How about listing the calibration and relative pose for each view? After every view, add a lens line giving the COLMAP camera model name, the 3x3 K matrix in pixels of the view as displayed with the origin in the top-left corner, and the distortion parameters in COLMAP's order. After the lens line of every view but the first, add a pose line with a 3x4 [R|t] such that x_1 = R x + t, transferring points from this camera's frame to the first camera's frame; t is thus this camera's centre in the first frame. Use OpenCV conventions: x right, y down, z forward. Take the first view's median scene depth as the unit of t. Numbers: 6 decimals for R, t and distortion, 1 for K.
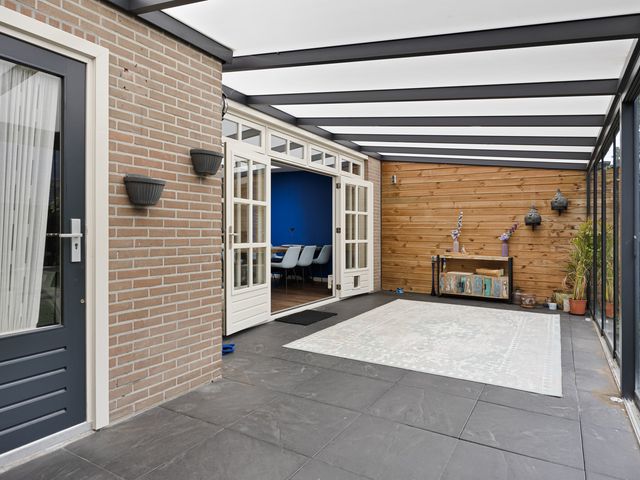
lens RADIAL K [[404.6, 0, 320.5], [0, 404.6, 237.8], [0, 0, 1]] dist [-0.005493, -0.000476]
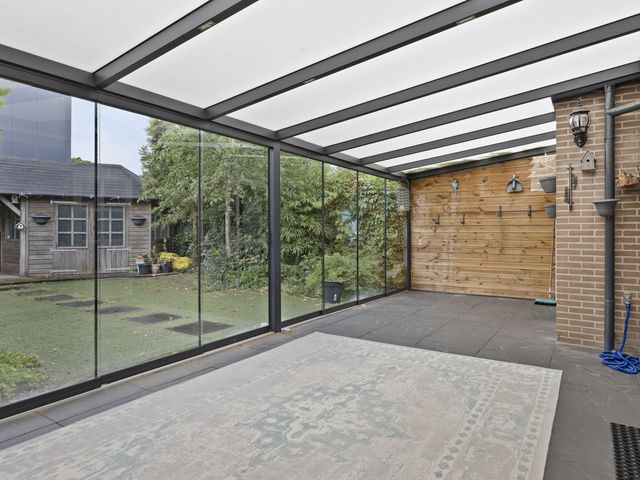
lens RADIAL K [[404.6, 0, 320.0], [0, 404.6, 237.0], [0, 0, 1]] dist [-0.005493, -0.000476]
pose [[-0.998174, -0.011406, 0.059310, 0.367535], [-0.009915, 0.999629, 0.025372, -0.019413], [-0.059577, 0.024738, -0.997917, 1.928897]]
